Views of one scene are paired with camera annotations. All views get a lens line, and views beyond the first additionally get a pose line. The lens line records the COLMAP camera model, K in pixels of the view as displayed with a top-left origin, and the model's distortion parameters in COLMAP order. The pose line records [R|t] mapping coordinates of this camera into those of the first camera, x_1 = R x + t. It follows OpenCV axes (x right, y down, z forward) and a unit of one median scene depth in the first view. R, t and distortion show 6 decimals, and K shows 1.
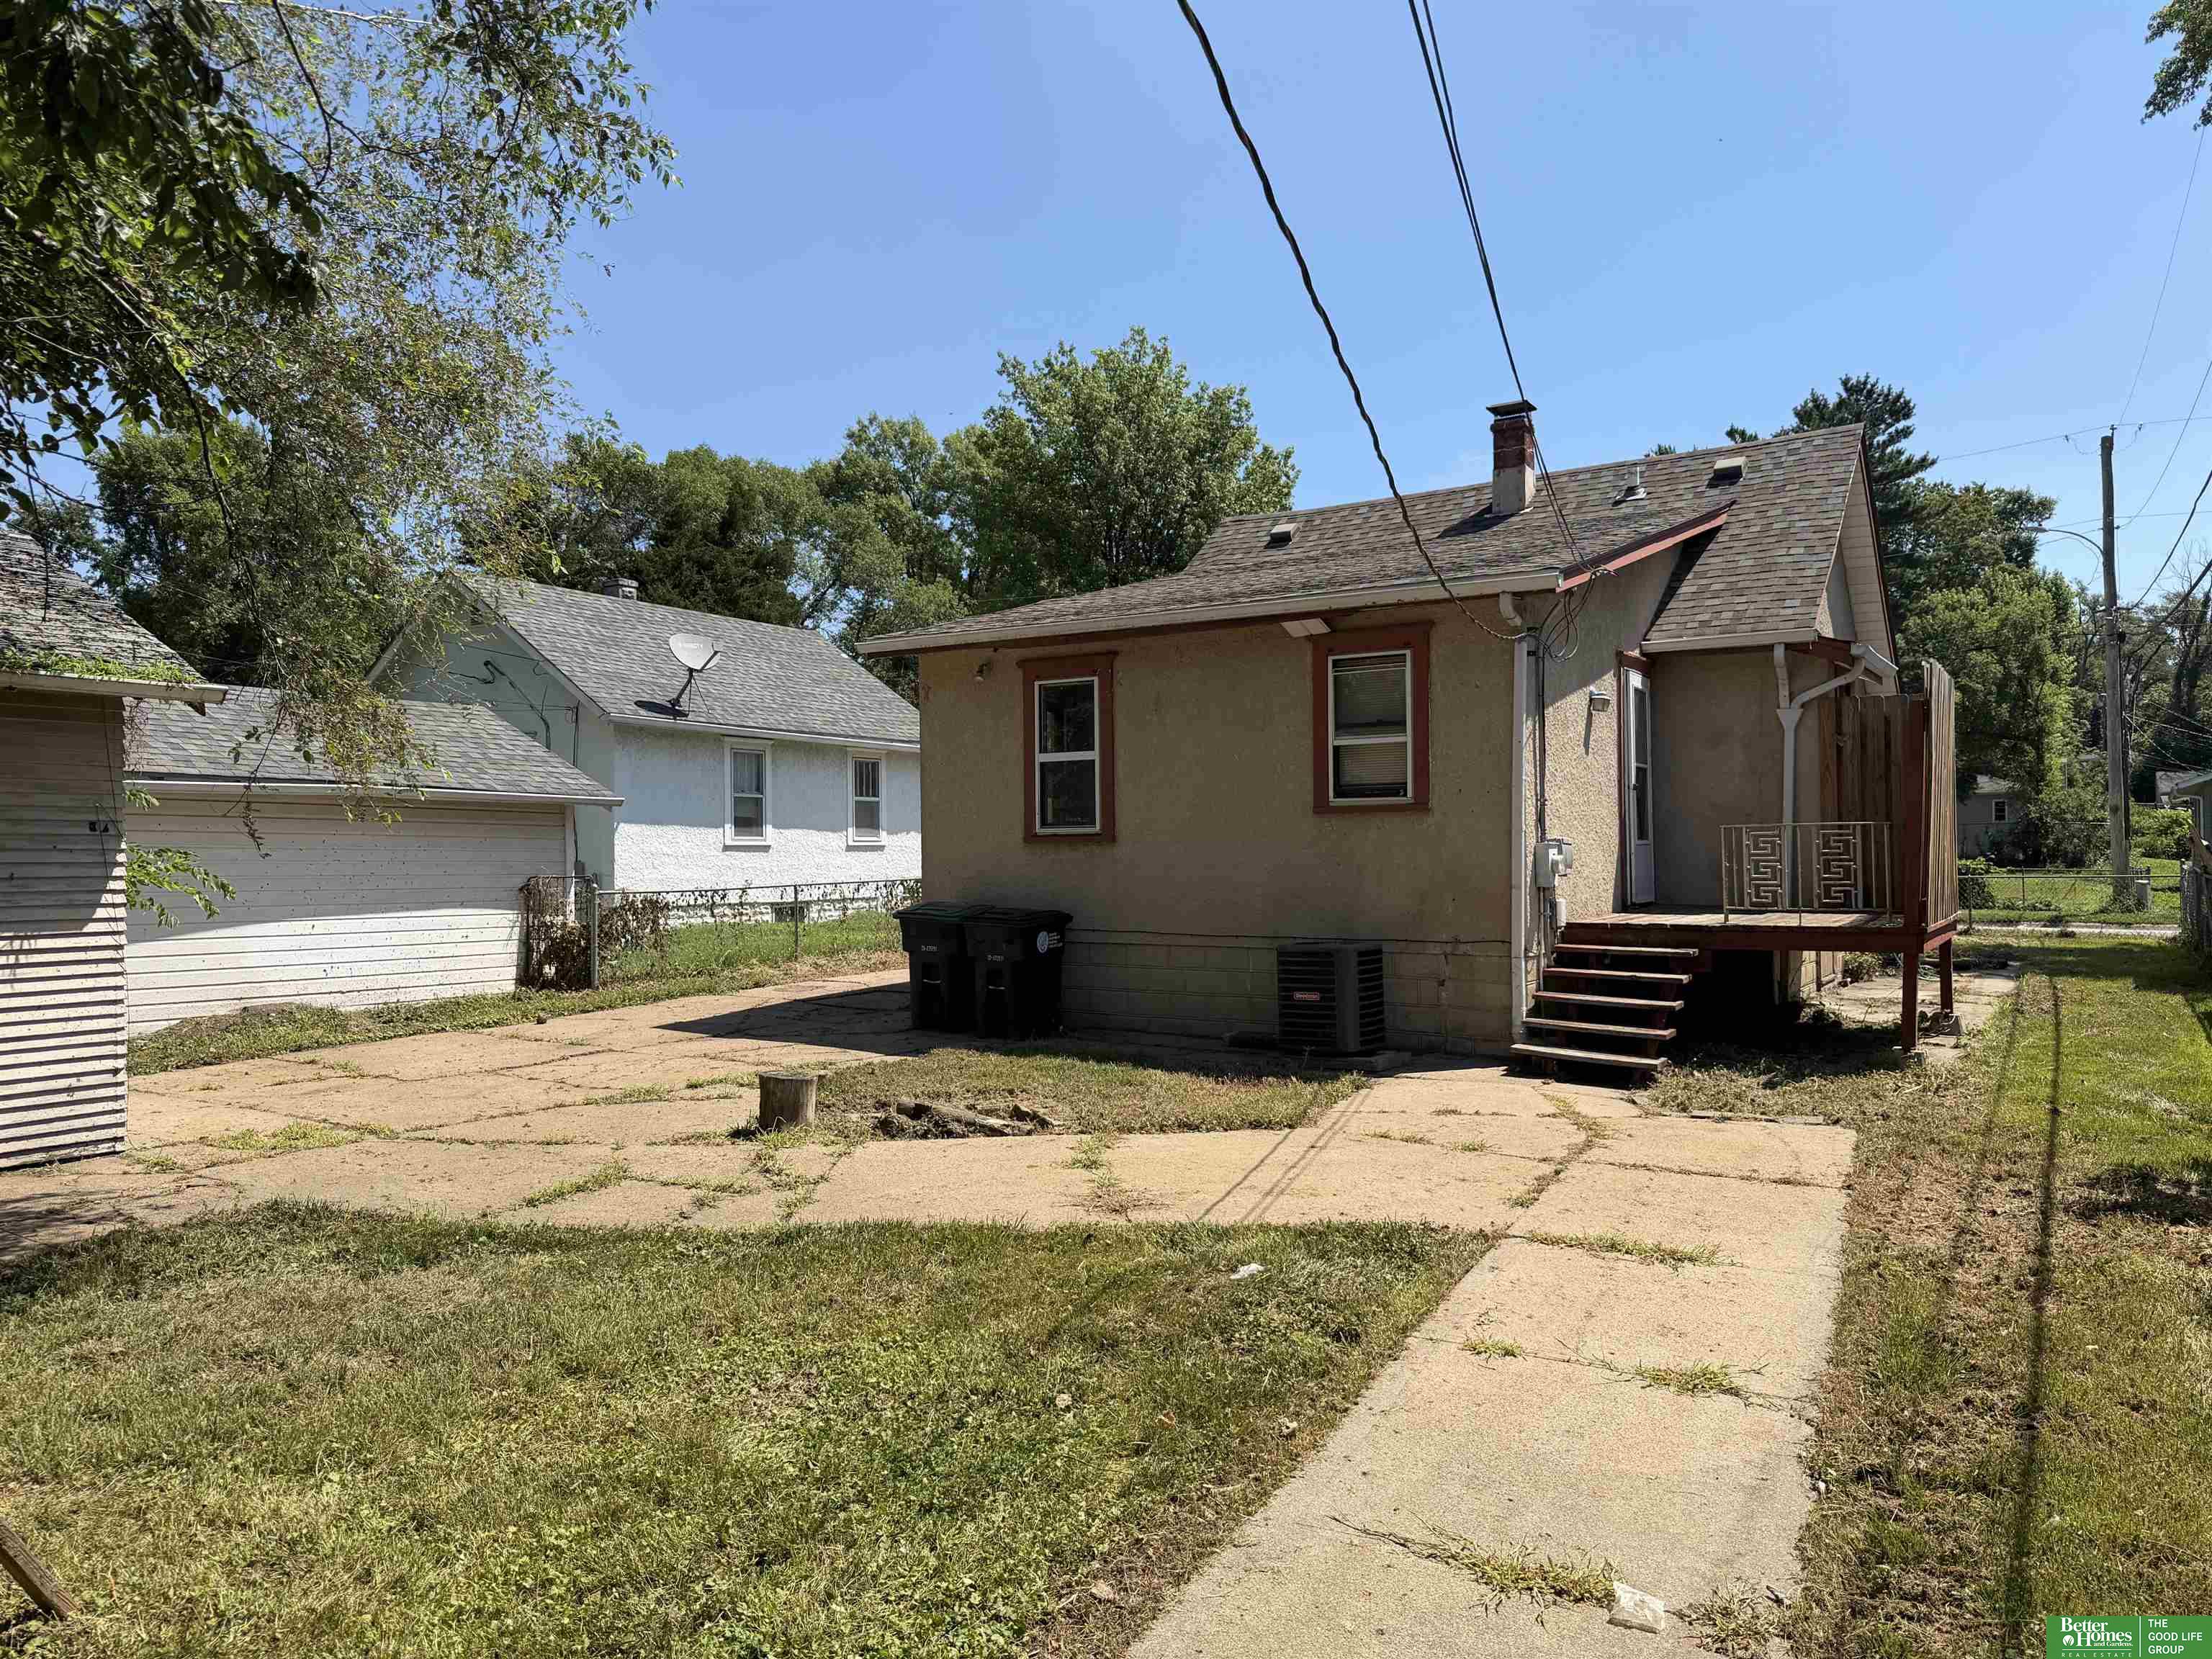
lens RADIAL K [[1290.9, 0, 1101.1], [0, 1290.9, 847.8], [0, 0, 1]] dist [-0.029454, -0.003263]
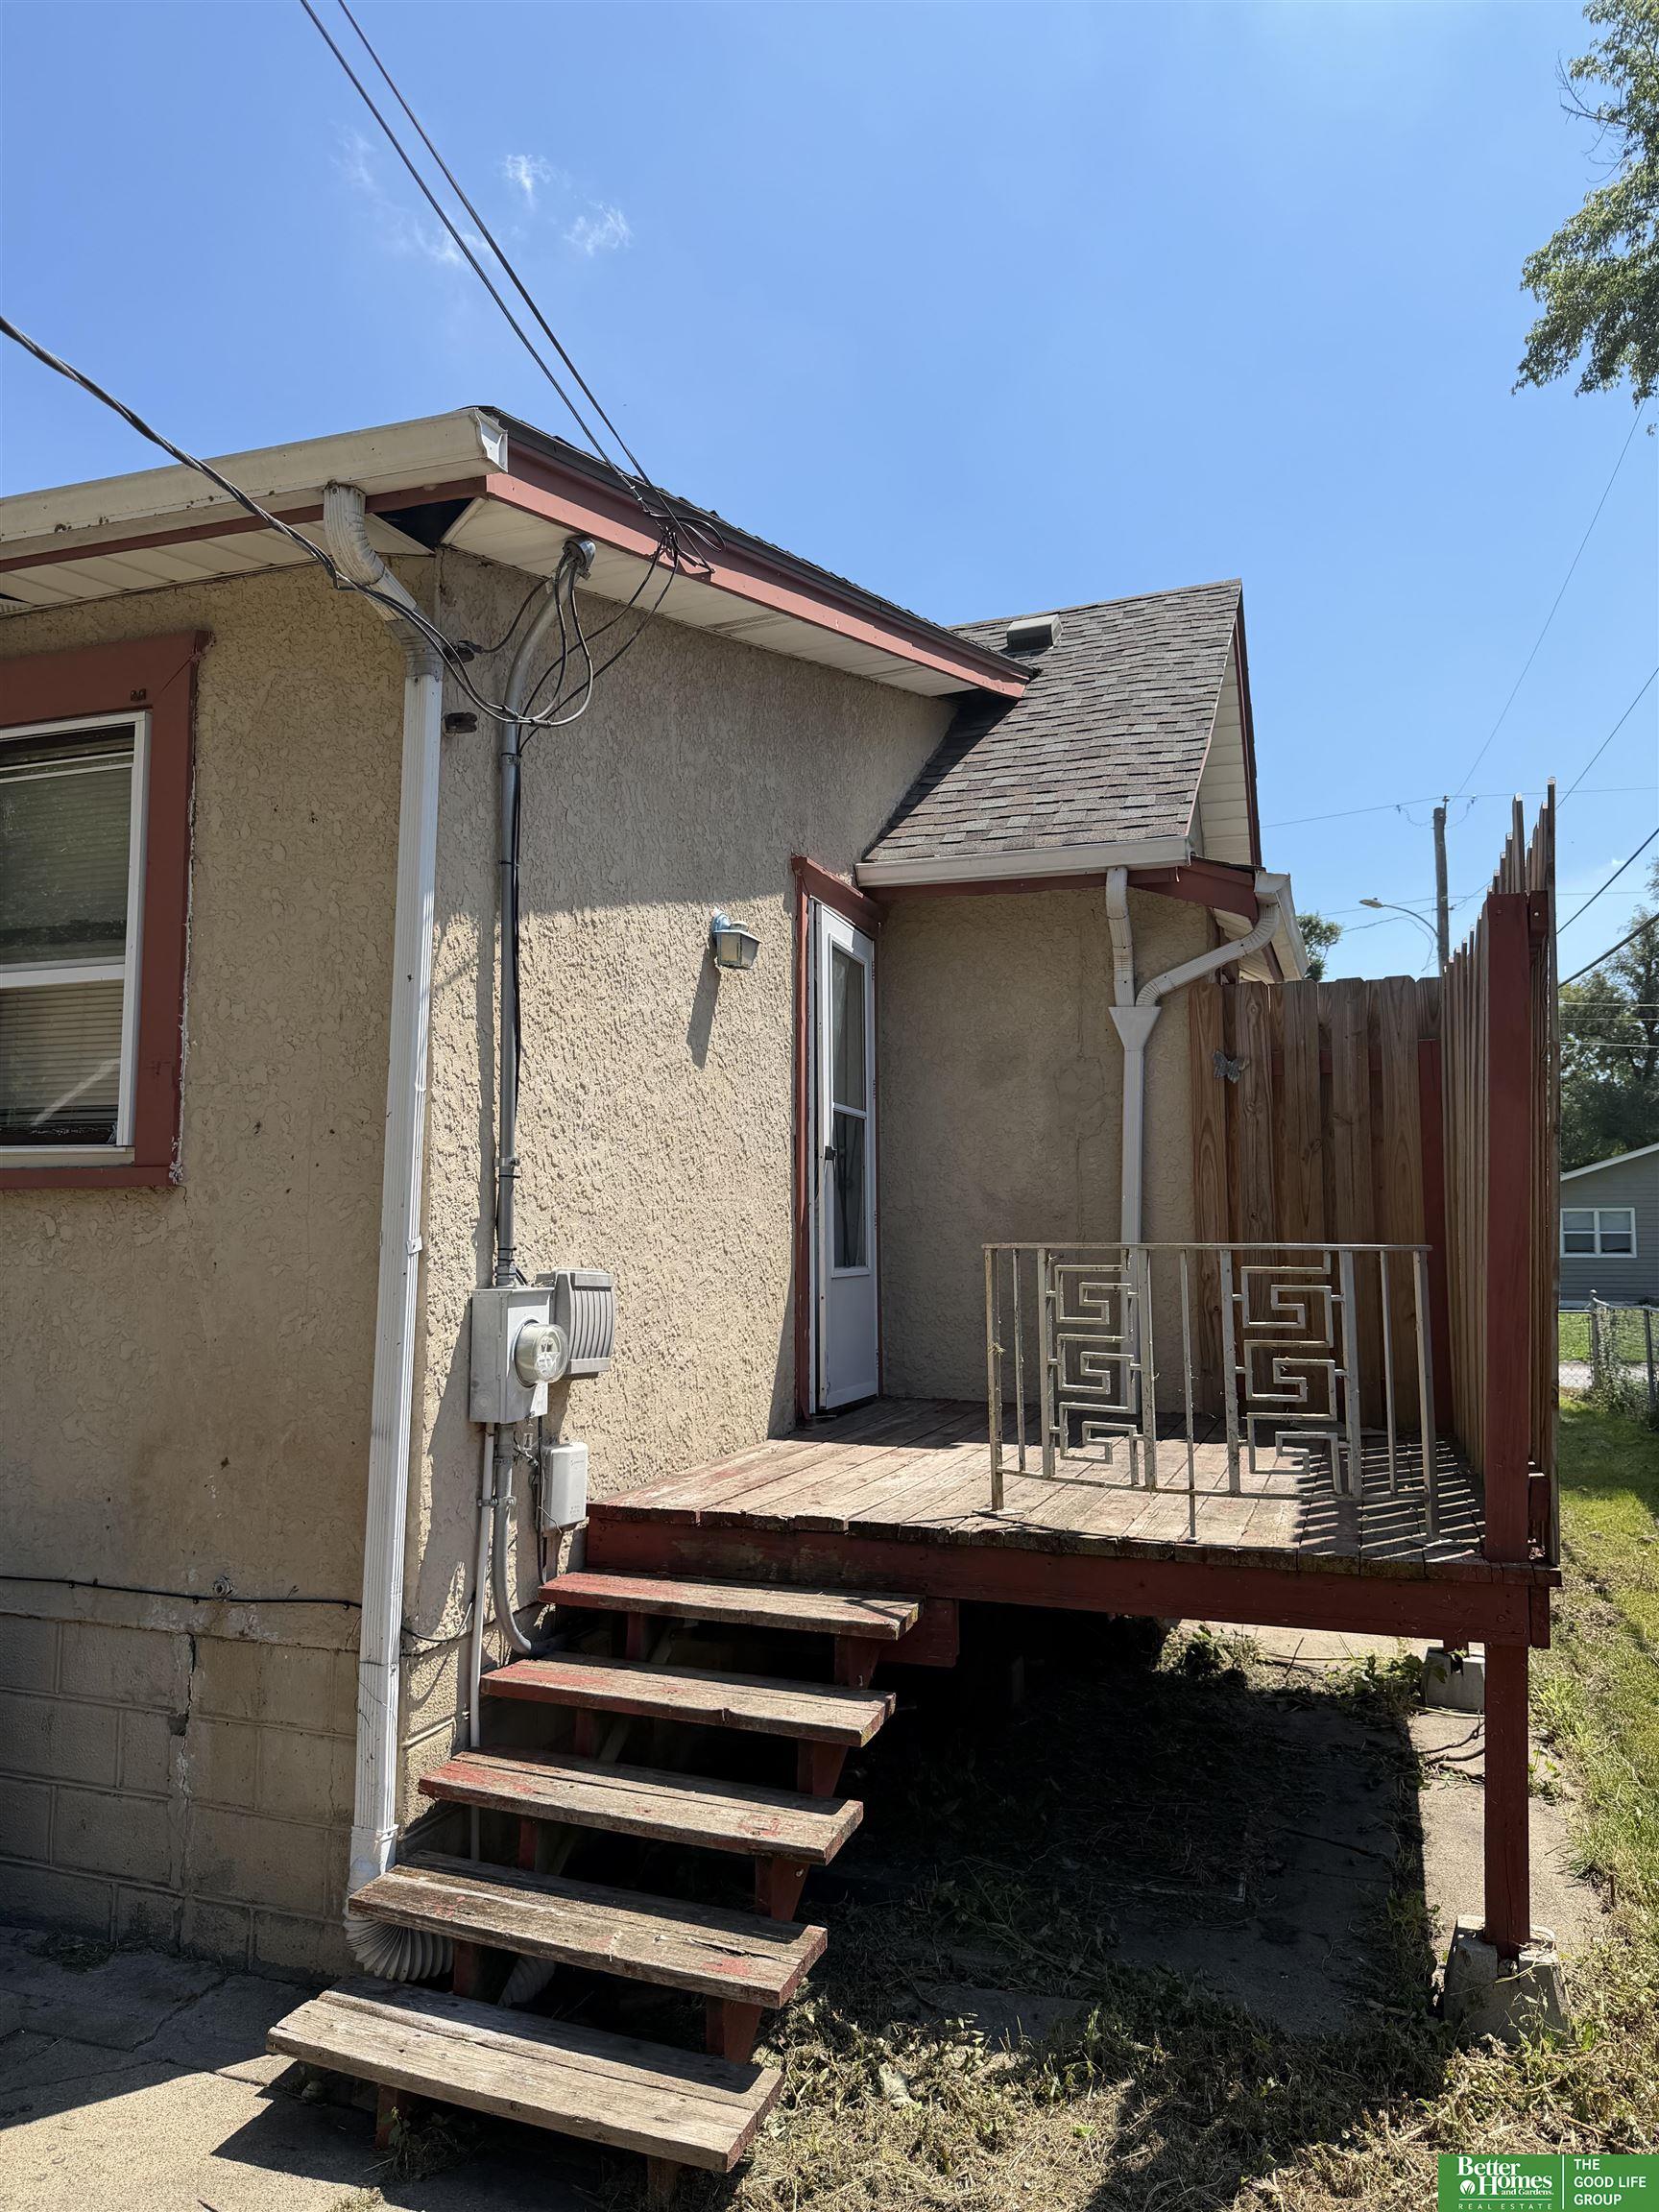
lens RADIAL K [[1535.8, 0, 832.0], [0, 1535.8, 1119.6], [0, 0, 1]] dist [0.008717, -0.017603]
pose [[0.949964, 0.040034, 0.309785, 0.256716], [-0.011976, 0.995692, -0.091949, -0.010190], [-0.312131, 0.083638, 0.946350, 0.500797]]
